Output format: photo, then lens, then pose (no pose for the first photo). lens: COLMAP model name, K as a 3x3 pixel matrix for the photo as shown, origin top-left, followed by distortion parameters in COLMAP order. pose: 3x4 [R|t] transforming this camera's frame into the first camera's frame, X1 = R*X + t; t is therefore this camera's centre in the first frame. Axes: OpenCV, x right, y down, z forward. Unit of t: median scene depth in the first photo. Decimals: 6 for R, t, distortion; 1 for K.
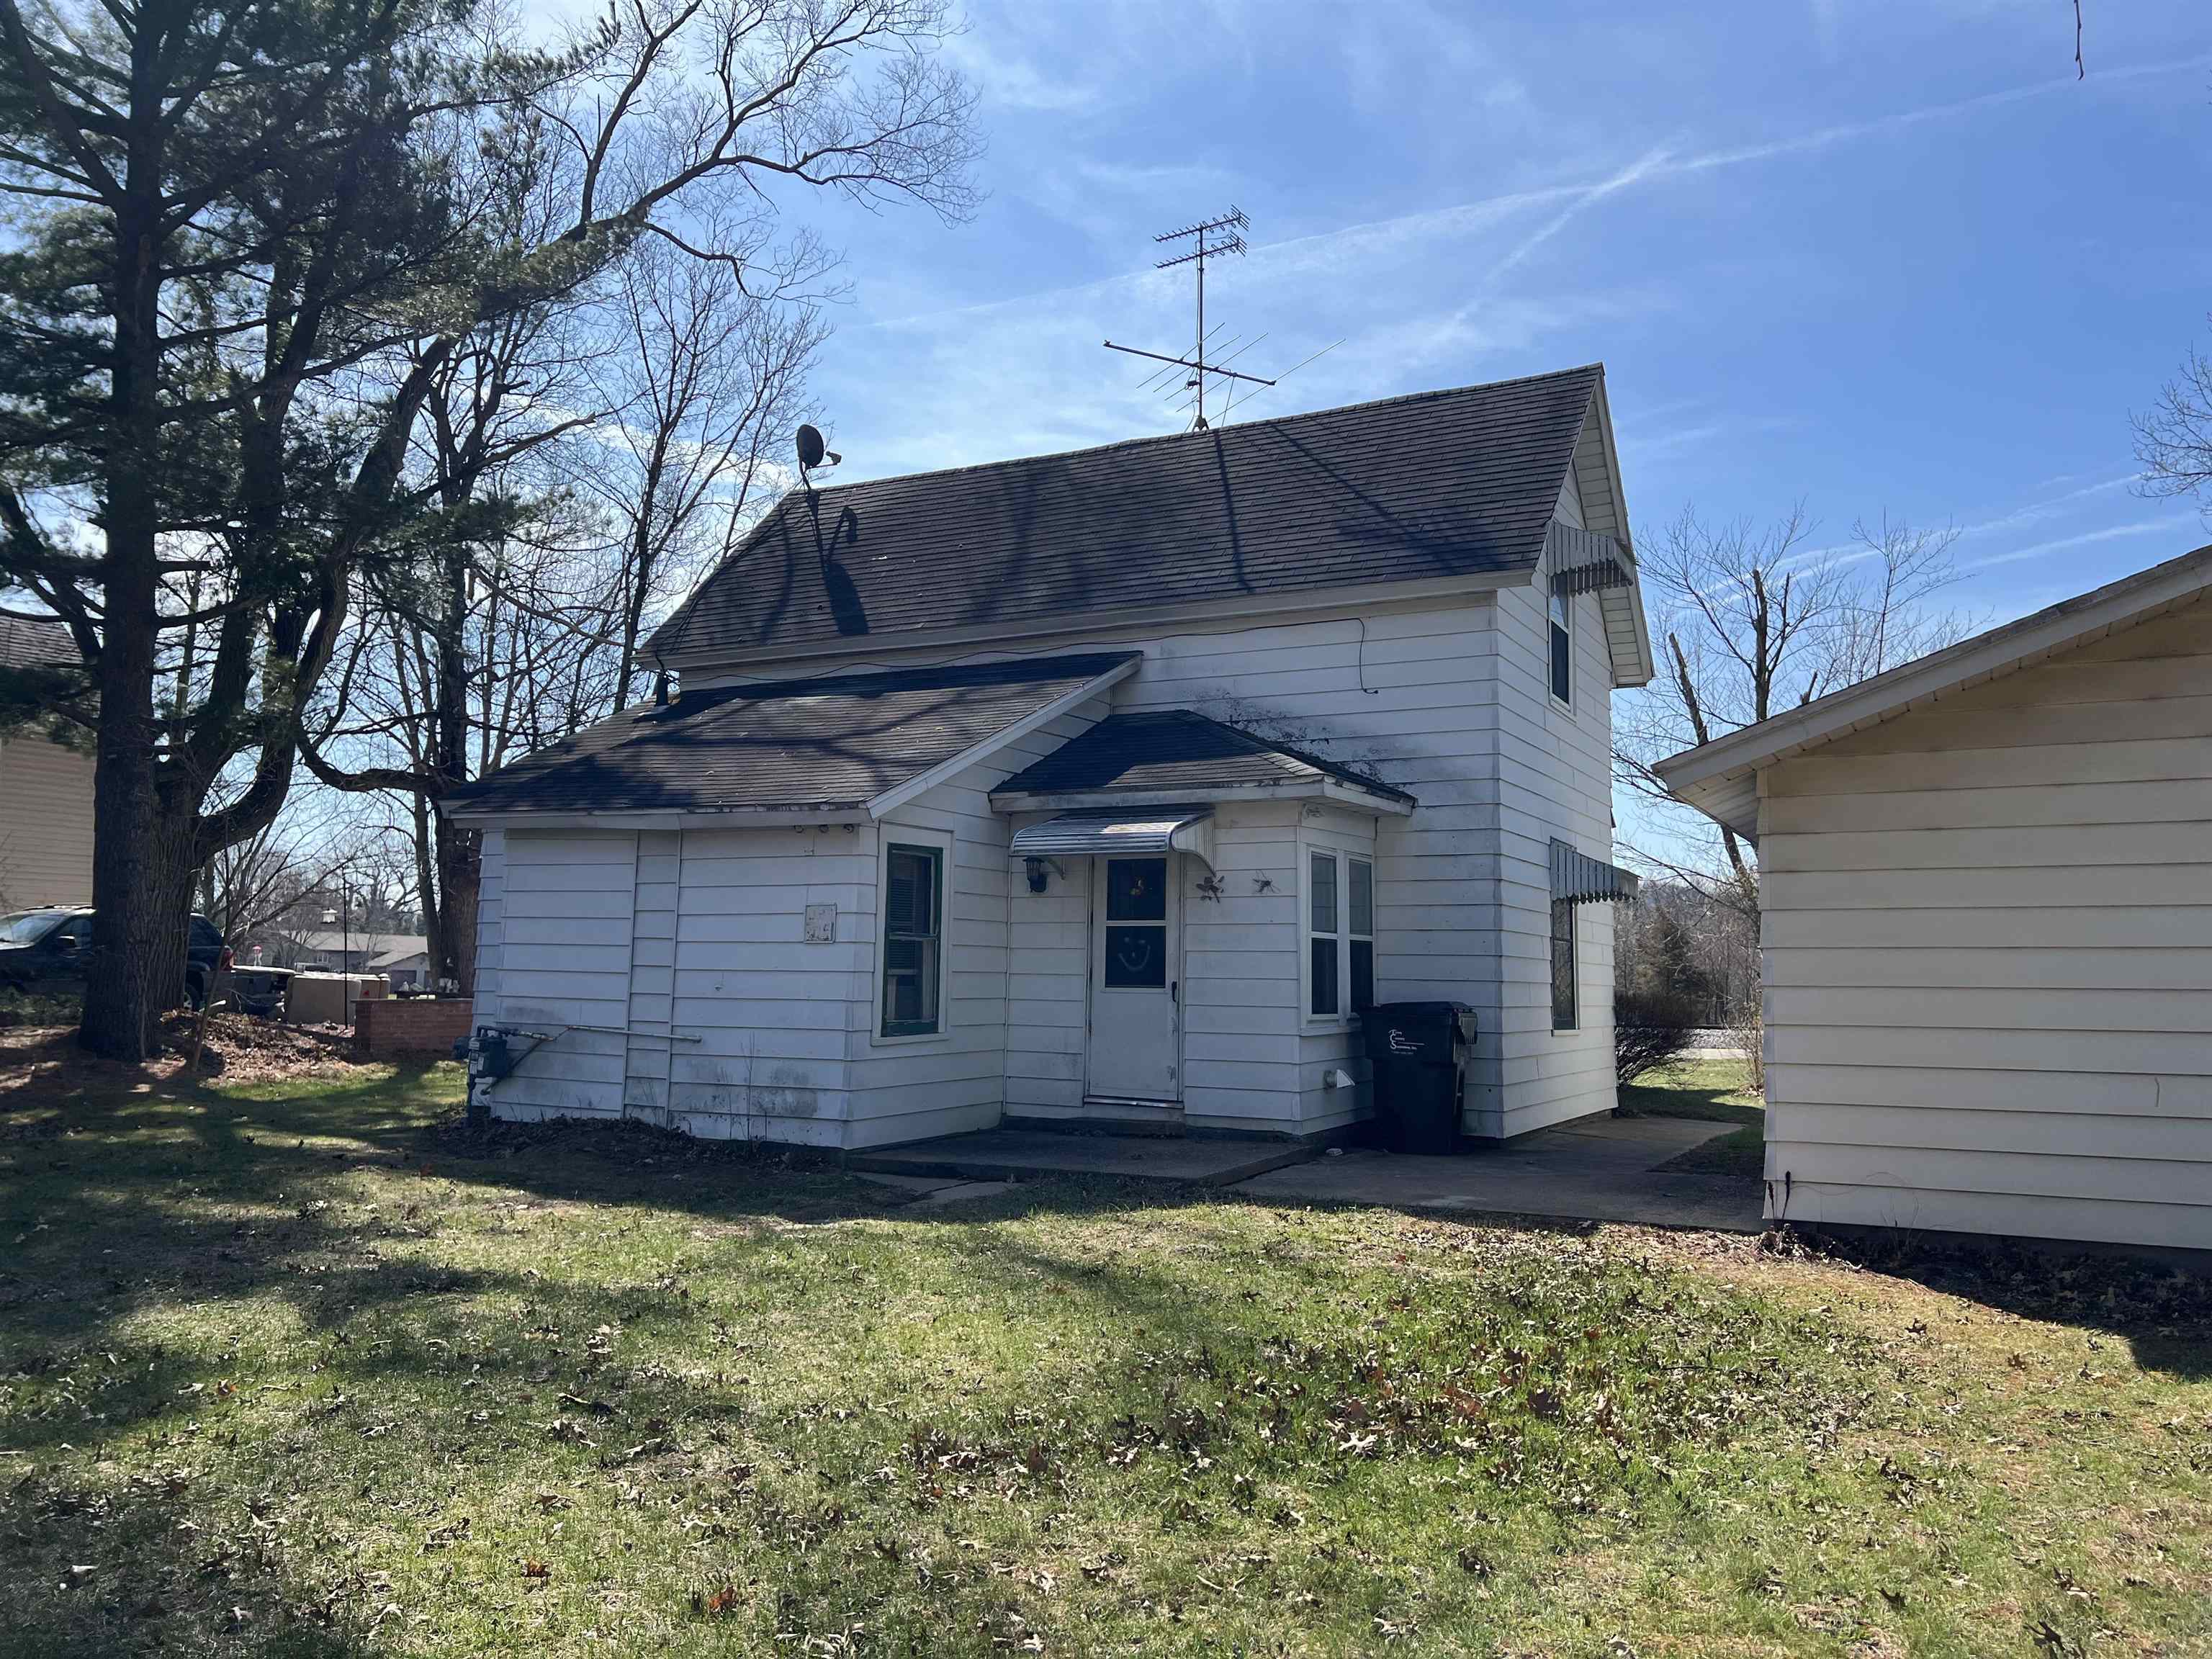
lens RADIAL K [[1659.2, 0, 1111.3], [0, 1659.2, 822.9], [0, 0, 1]] dist [0.054084, -0.053740]
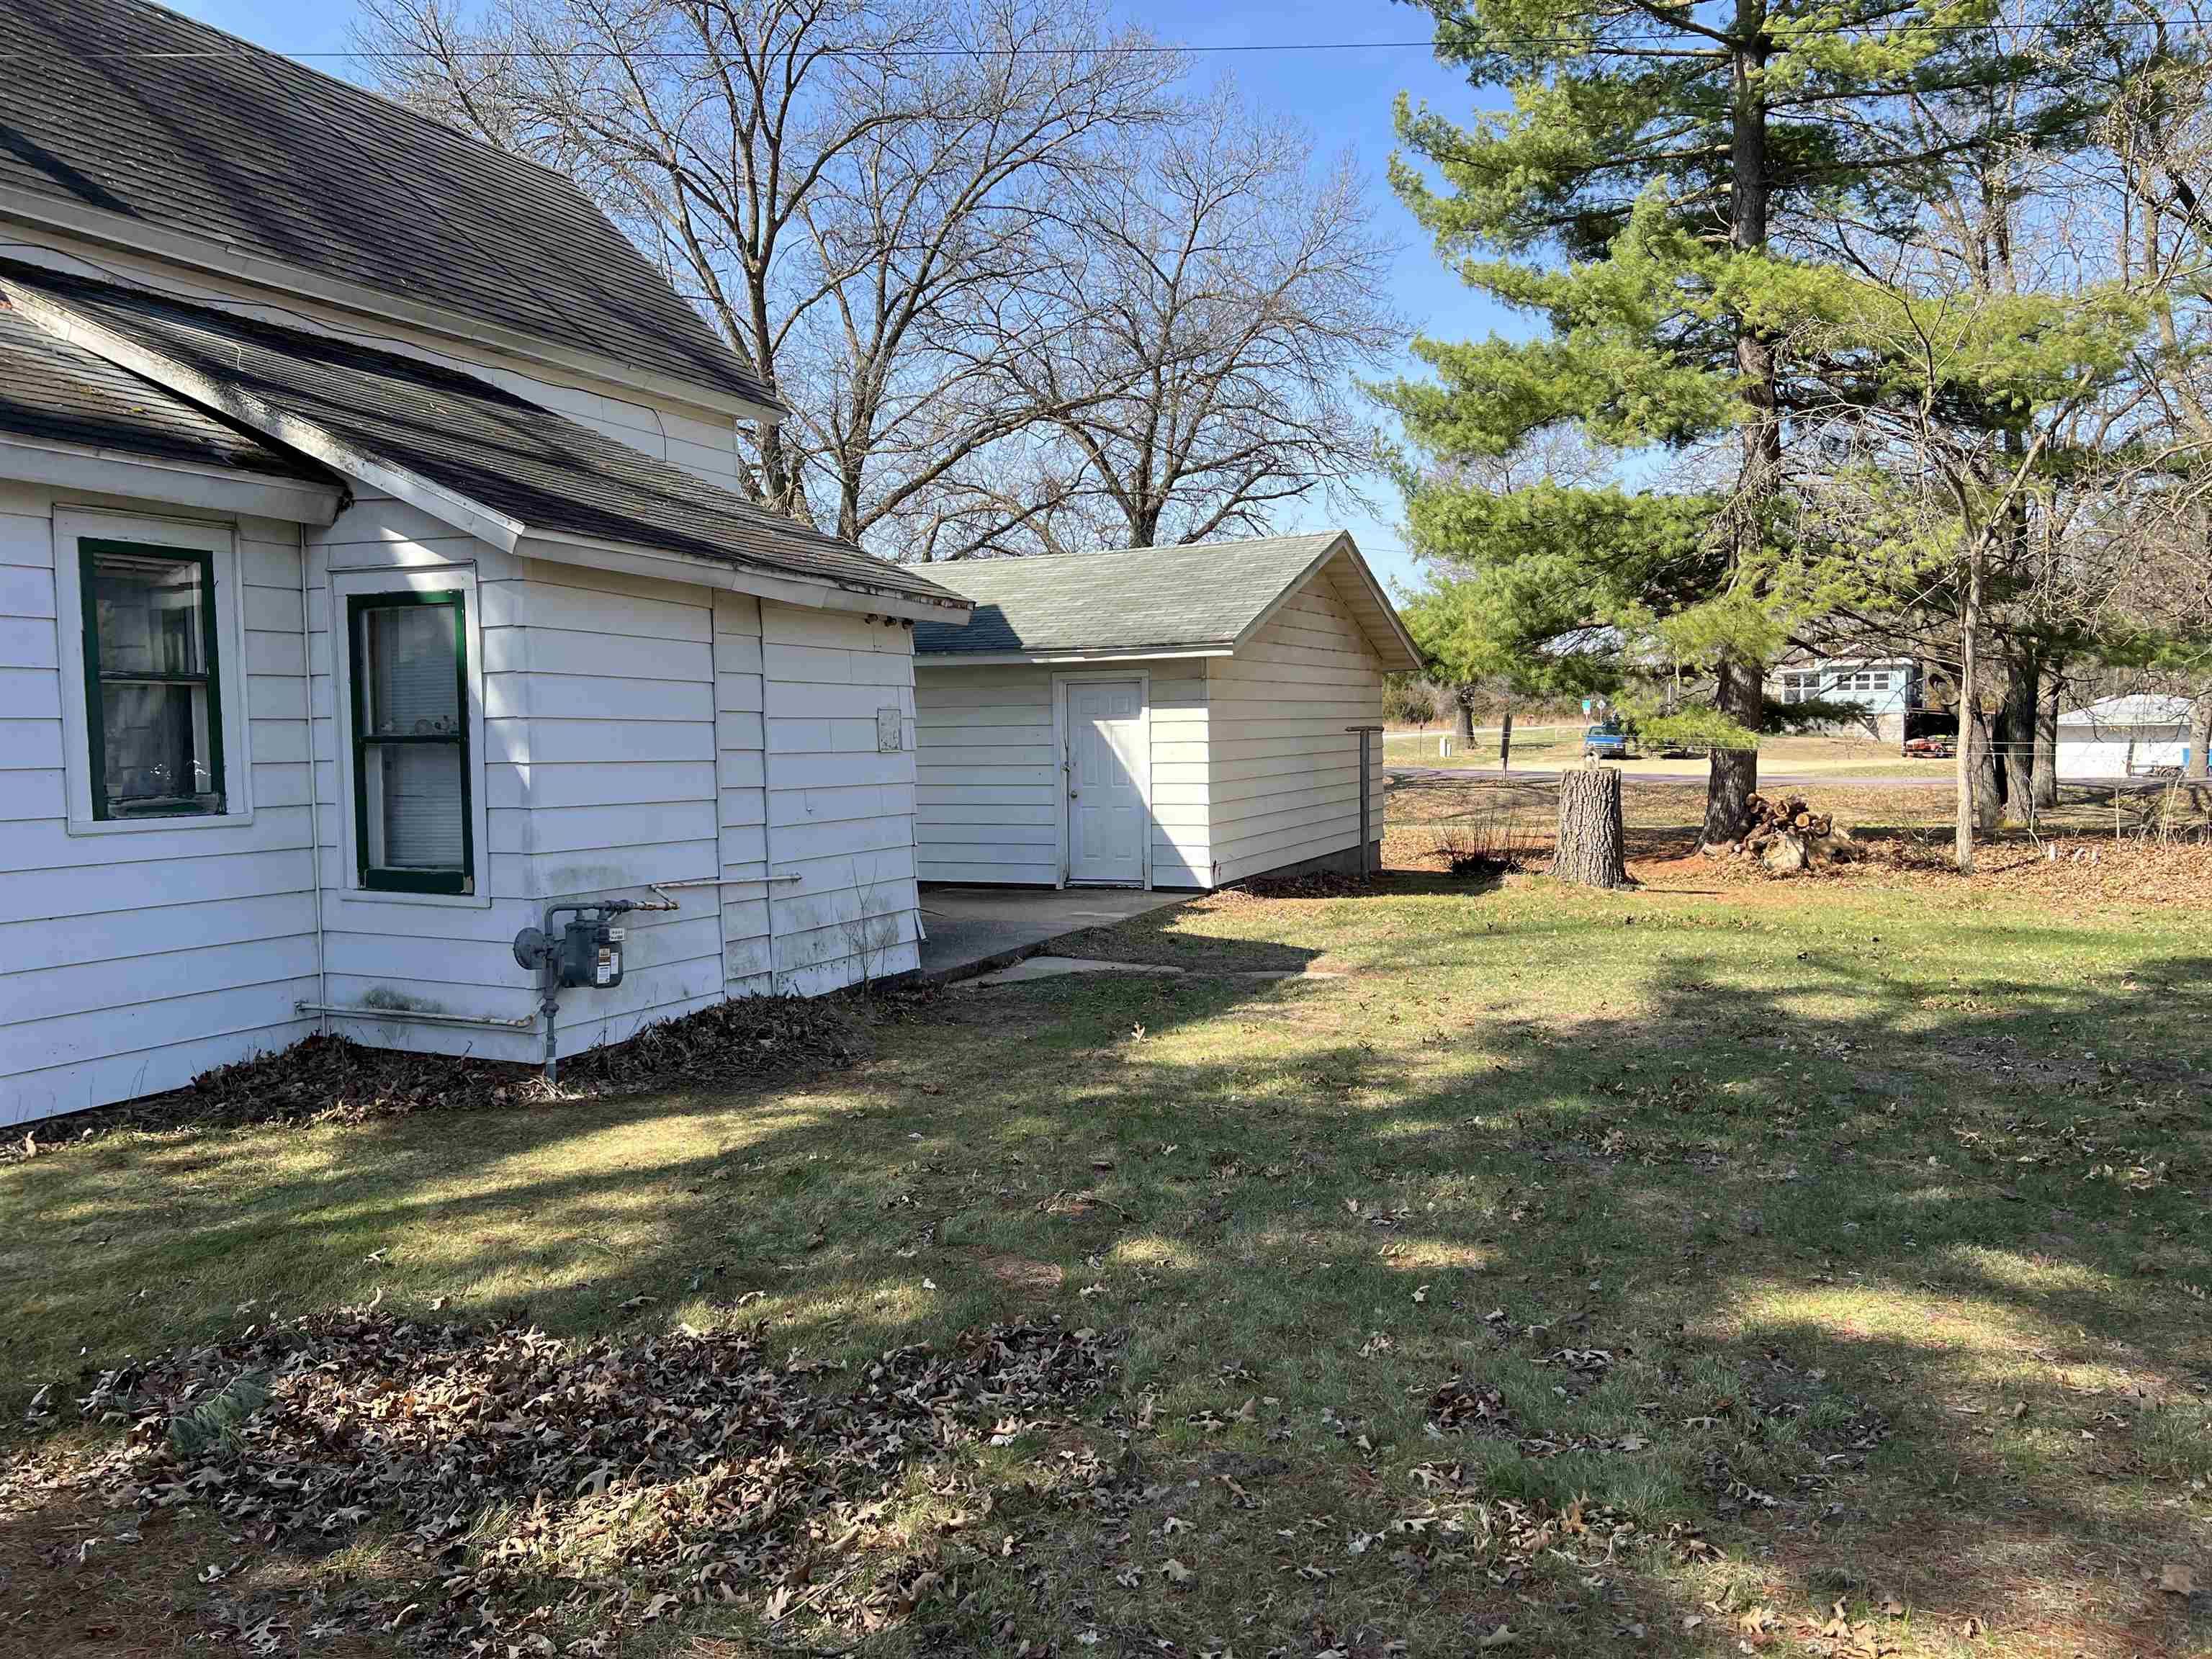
lens RADIAL K [[1659.2, 0, 1111.5], [0, 1659.2, 845.0], [0, 0, 1]] dist [0.054084, -0.053740]
pose [[-0.073847, -0.082152, 0.993880, -1.020382], [-0.085923, 0.993419, 0.075730, 0.042267], [-0.993561, -0.079805, -0.080420, 0.904421]]
